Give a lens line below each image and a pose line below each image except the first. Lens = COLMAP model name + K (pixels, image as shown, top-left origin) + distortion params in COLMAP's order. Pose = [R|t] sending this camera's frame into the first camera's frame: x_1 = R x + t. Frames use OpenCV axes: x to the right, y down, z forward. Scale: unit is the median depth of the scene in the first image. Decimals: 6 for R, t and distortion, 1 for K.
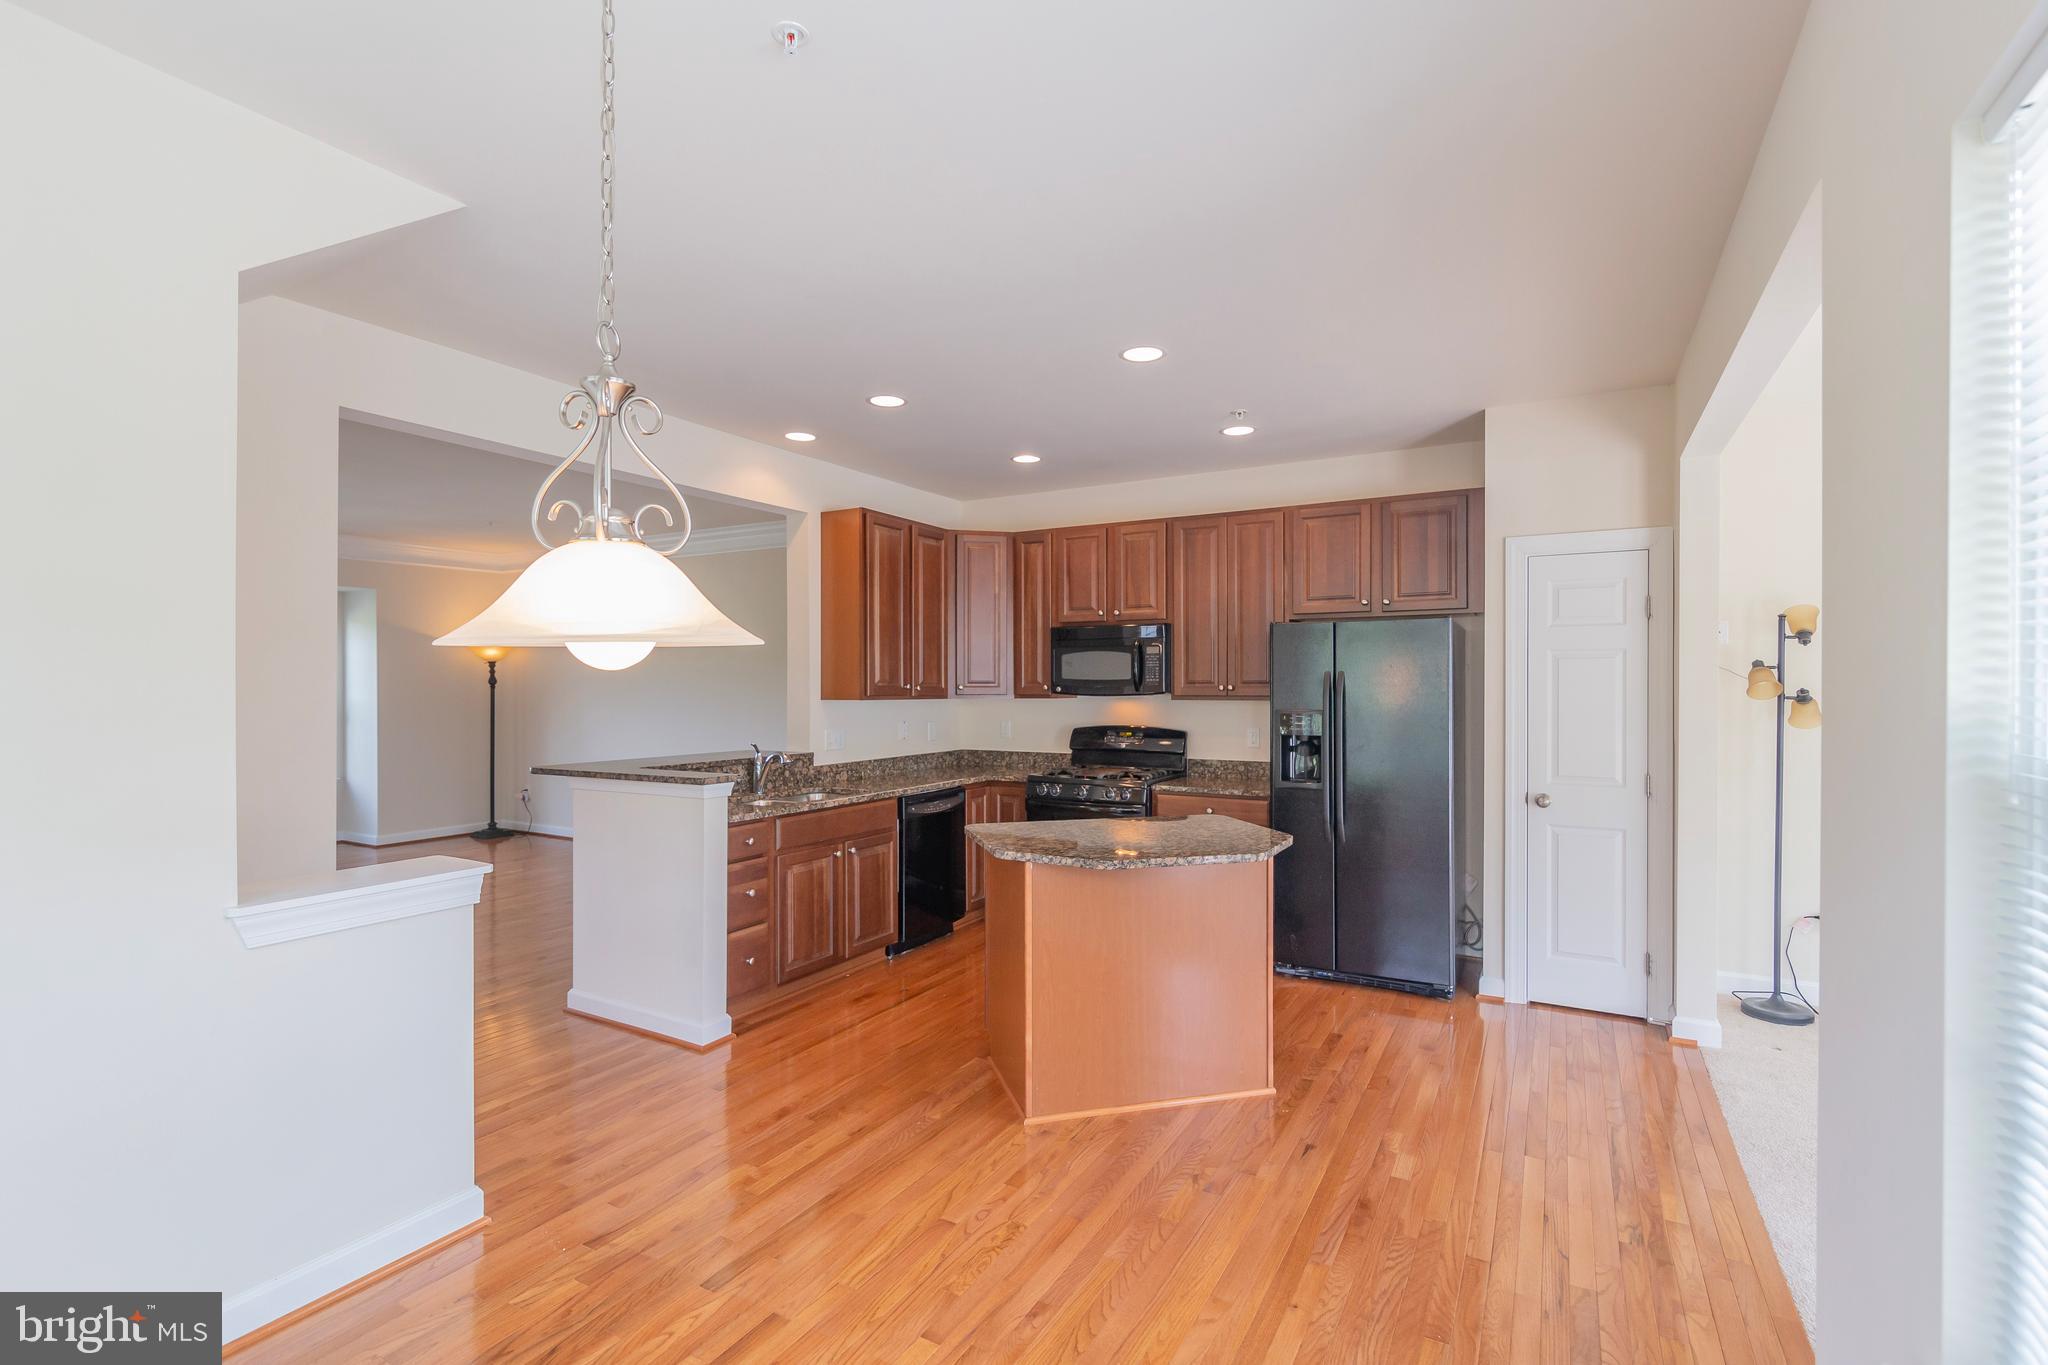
lens RADIAL K [[931.9, 0, 1017.7], [0, 931.9, 686.2], [0, 0, 1]] dist [-0.000625, -0.000170]
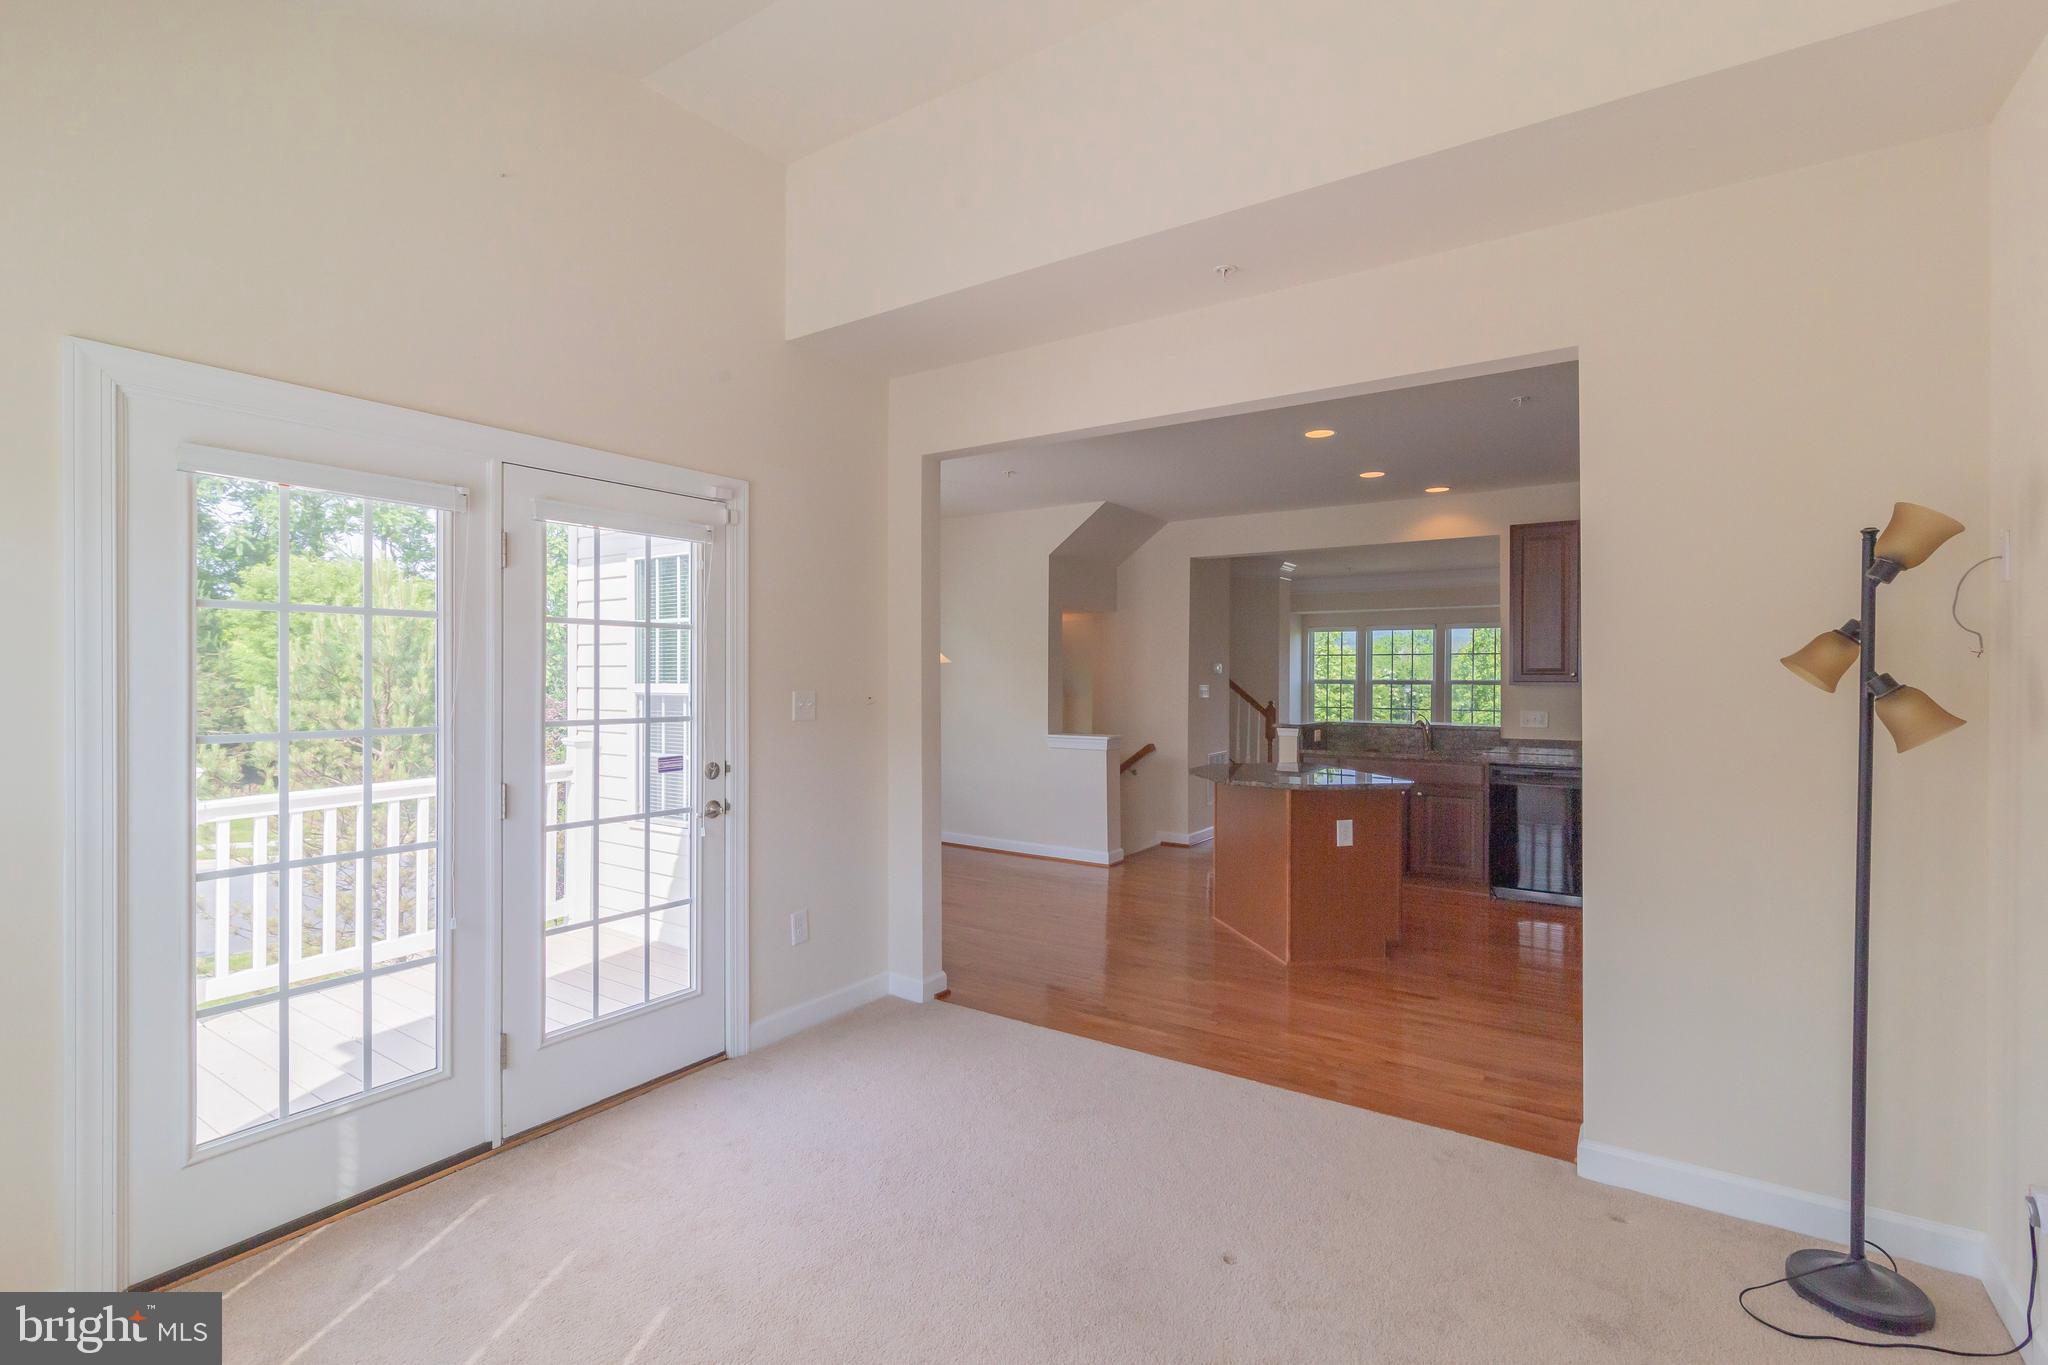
lens RADIAL K [[931.9, 0, 1017.7], [0, 931.9, 686.2], [0, 0, 1]] dist [-0.000625, -0.000170]
pose [[-0.057131, 0.012966, -0.998282, 1.001722], [-0.002934, 0.999909, 0.013155, 0.002244], [0.998362, 0.003681, -0.057088, 0.406466]]
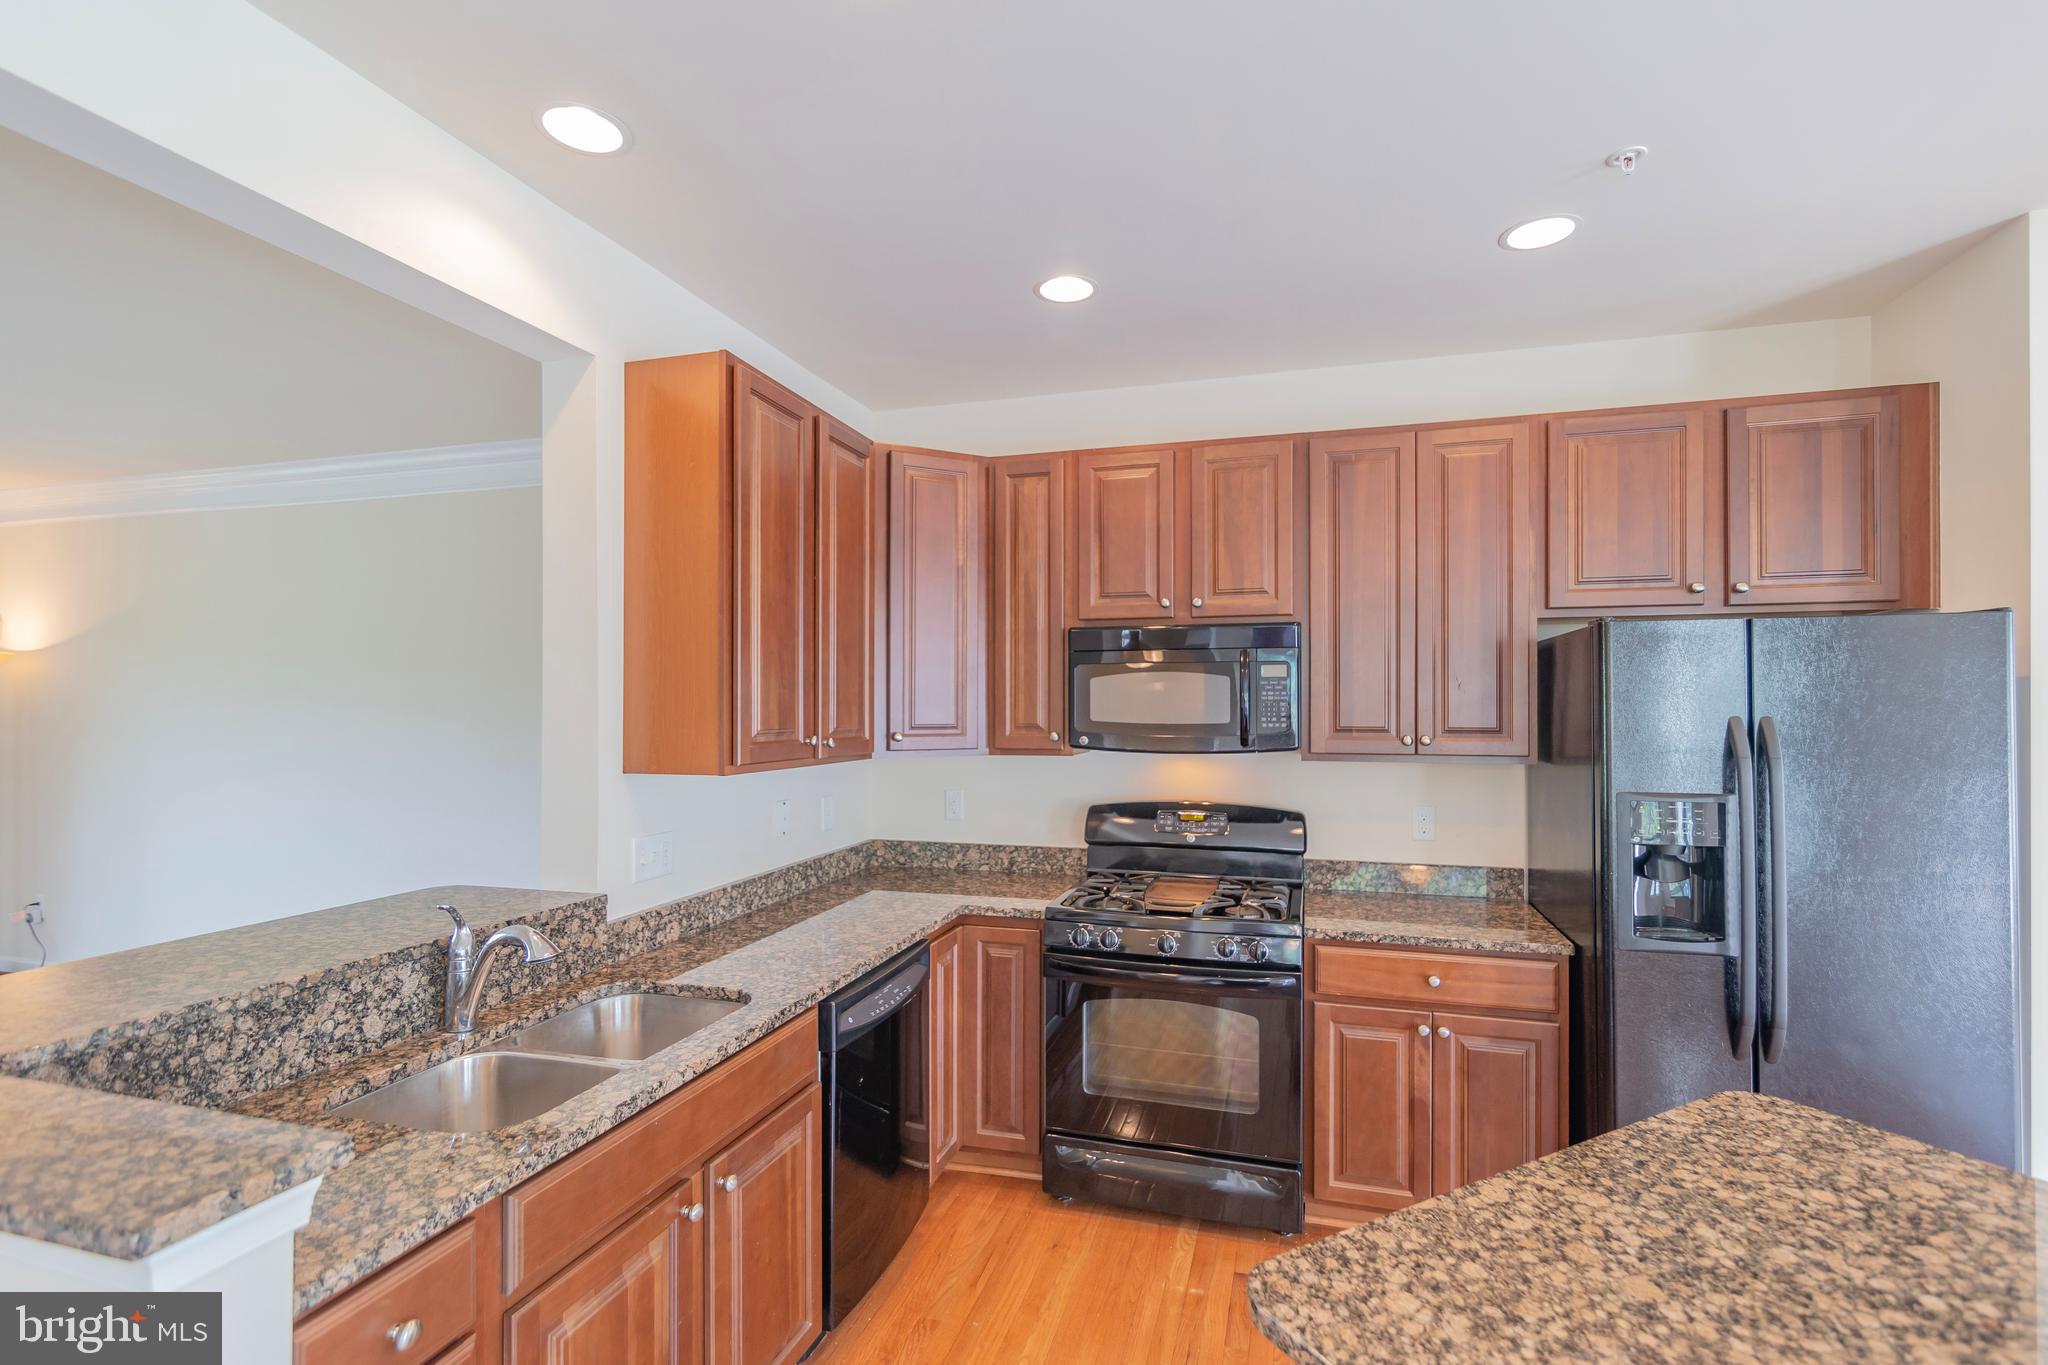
lens RADIAL K [[939.2, 0, 1035.1], [0, 939.2, 698.2], [0, 0, 1]] dist [0.000031, -0.000369]
pose [[0.969930, 0.004107, 0.243351, -0.123805], [-0.001714, 0.999948, -0.010043, -0.016753], [-0.243380, 0.009324, 0.969886, 0.489725]]
